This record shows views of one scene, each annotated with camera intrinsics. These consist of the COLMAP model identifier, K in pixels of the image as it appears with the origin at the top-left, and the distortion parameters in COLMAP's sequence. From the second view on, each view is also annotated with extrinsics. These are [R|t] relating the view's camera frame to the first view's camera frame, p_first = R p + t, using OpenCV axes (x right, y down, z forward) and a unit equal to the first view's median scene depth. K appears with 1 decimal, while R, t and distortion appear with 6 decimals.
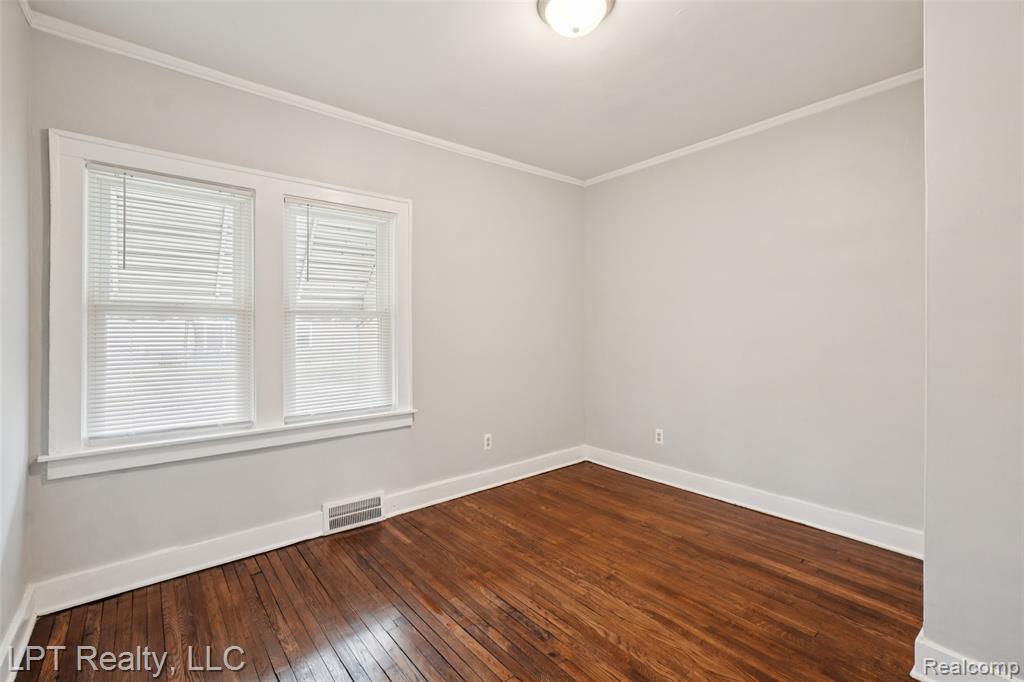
lens RADIAL K [[452.1, 0, 516.2], [0, 452.1, 324.8], [0, 0, 1]] dist [-0.001222, -0.000046]
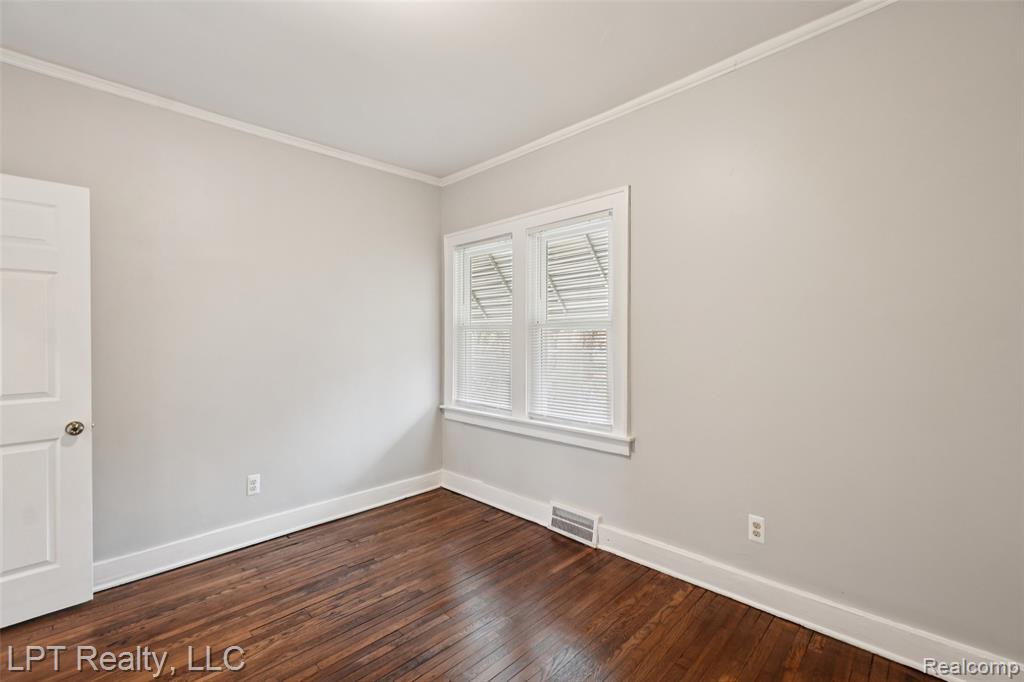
lens RADIAL K [[446.8, 0, 511.7], [0, 446.8, 338.1], [0, 0, 1]] dist [-0.001933, 0.000003]
pose [[0.087362, -0.001034, -0.996176, 0.687600], [0.013943, 0.999903, 0.000185, 0.004027], [0.996079, -0.013906, 0.087368, 0.874080]]
